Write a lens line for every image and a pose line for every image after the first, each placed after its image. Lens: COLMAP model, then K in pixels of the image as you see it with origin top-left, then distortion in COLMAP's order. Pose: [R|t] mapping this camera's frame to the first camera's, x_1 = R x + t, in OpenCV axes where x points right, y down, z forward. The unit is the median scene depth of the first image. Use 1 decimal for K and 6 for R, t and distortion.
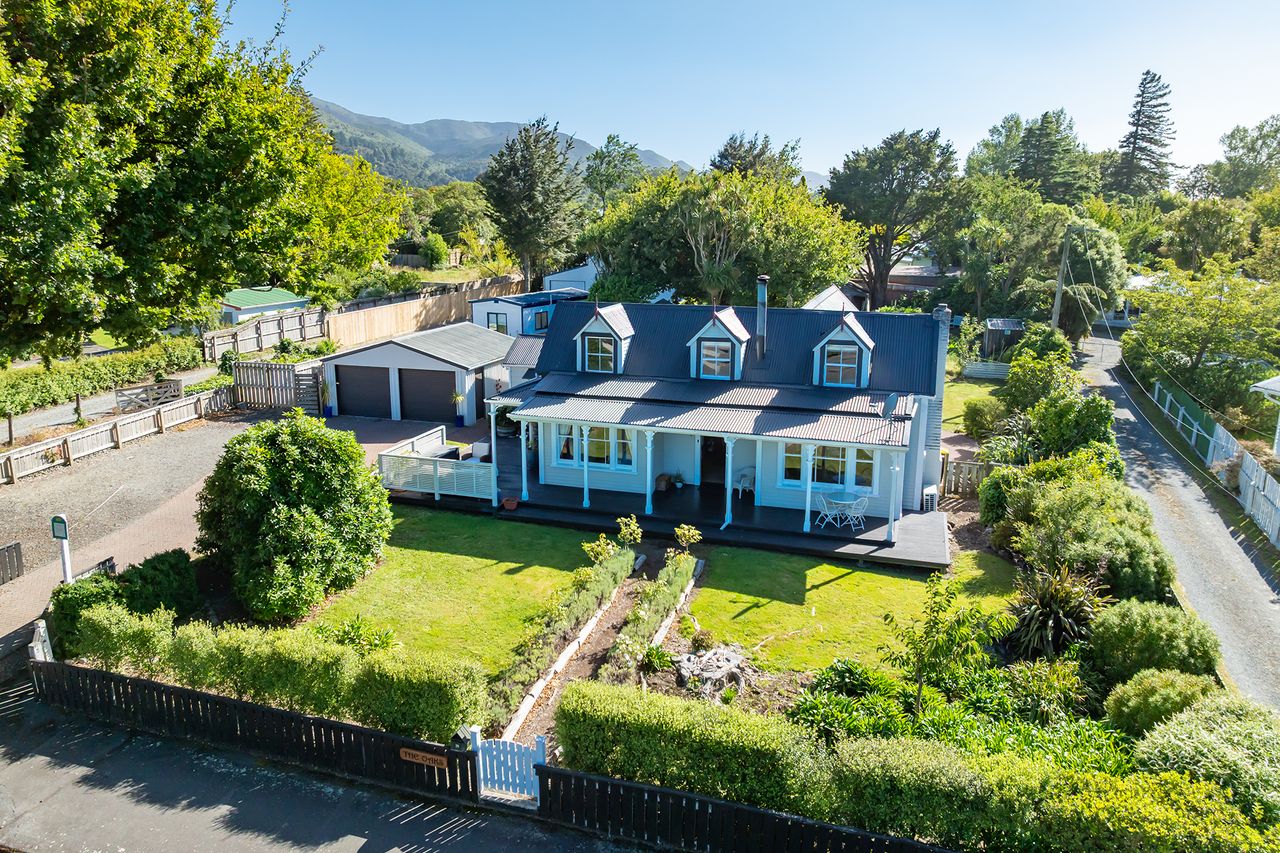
lens RADIAL K [[870.7, 0, 612.9], [0, 870.7, 425.4], [0, 0, 1]] dist [-0.043685, 0.003614]
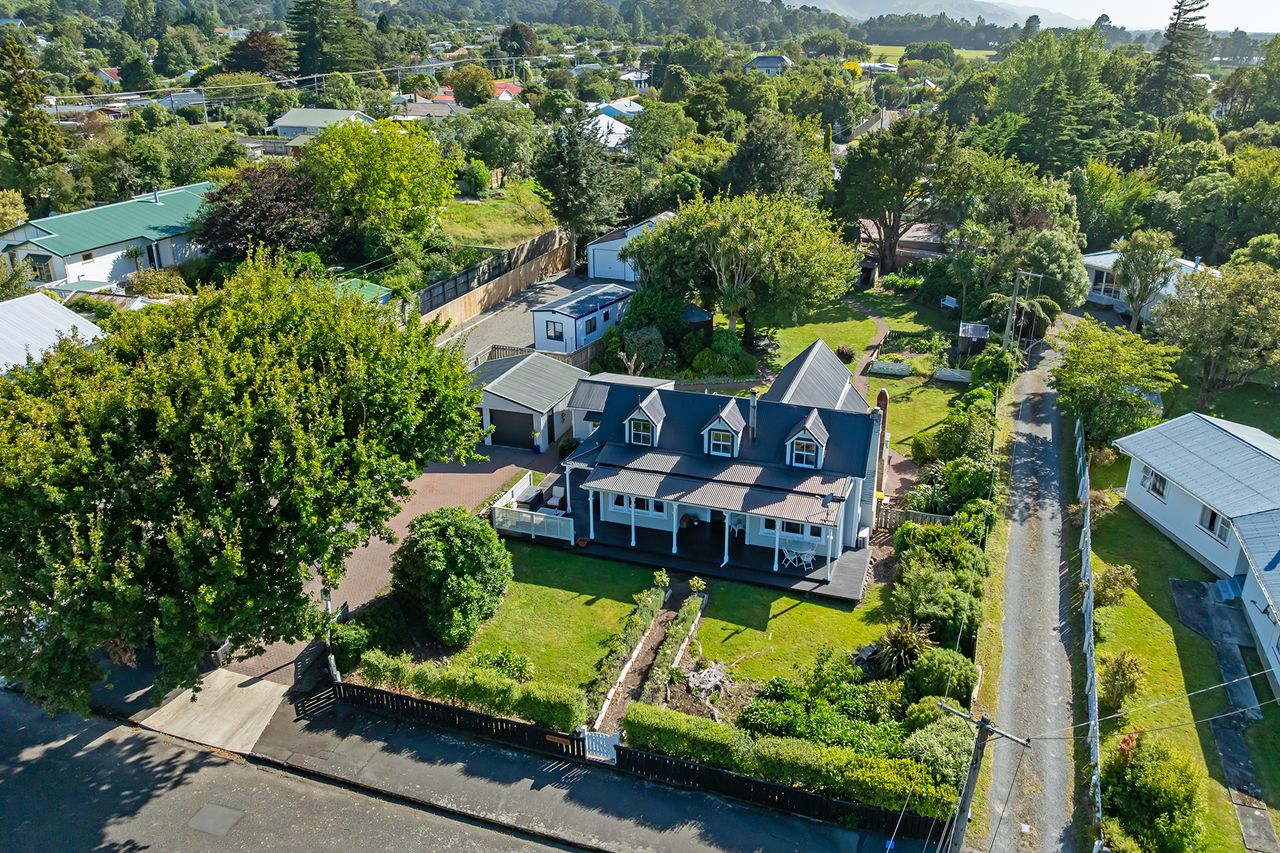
lens RADIAL K [[905.2, 0, 640.5], [0, 905.2, 412.1], [0, 0, 1]] dist [-0.037966, -0.002857]
pose [[0.999959, -0.001094, -0.009043, -0.004547], [0.002385, 0.989578, 0.143977, -0.443877], [0.008791, -0.143993, 0.989540, -0.637751]]
